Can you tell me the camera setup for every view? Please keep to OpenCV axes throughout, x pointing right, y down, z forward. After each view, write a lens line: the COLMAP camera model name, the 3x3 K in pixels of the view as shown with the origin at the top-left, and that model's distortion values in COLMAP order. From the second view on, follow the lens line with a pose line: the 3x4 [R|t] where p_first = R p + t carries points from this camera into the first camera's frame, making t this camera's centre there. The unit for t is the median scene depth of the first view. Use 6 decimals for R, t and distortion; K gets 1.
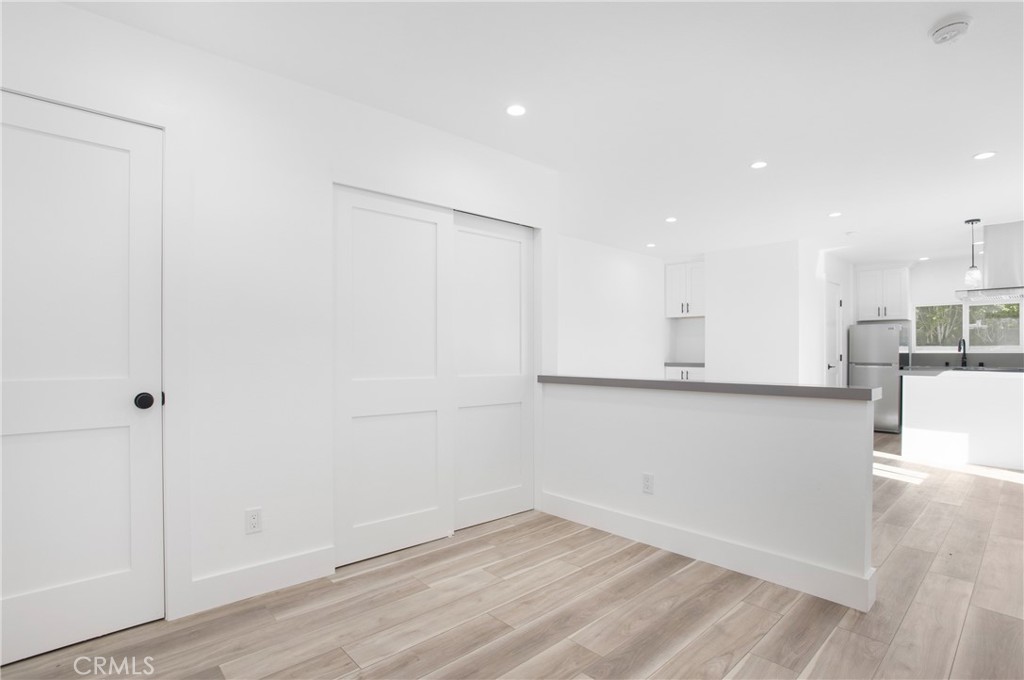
lens RADIAL K [[514.0, 0, 503.0], [0, 514.0, 364.6], [0, 0, 1]] dist [-0.014663, 0.001600]
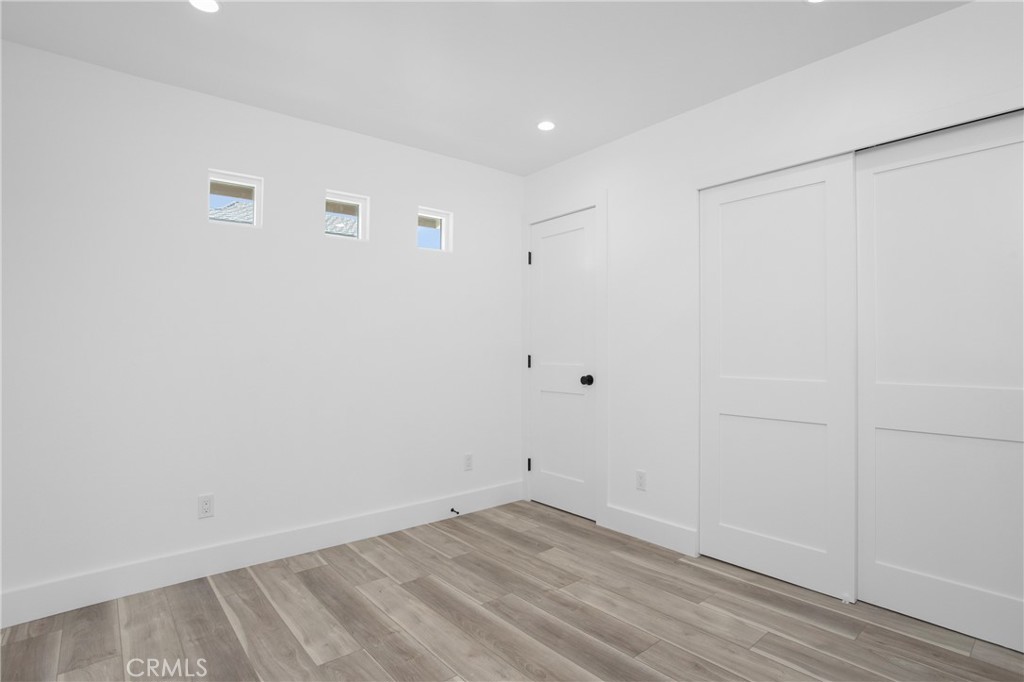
lens RADIAL K [[514.0, 0, 509.1], [0, 514.0, 342.9], [0, 0, 1]] dist [-0.014663, 0.001600]
pose [[-0.042341, -0.014494, -0.998998, 0.813825], [-0.008122, 0.999867, -0.014162, -0.022231], [0.999070, 0.007514, -0.042453, 0.701029]]
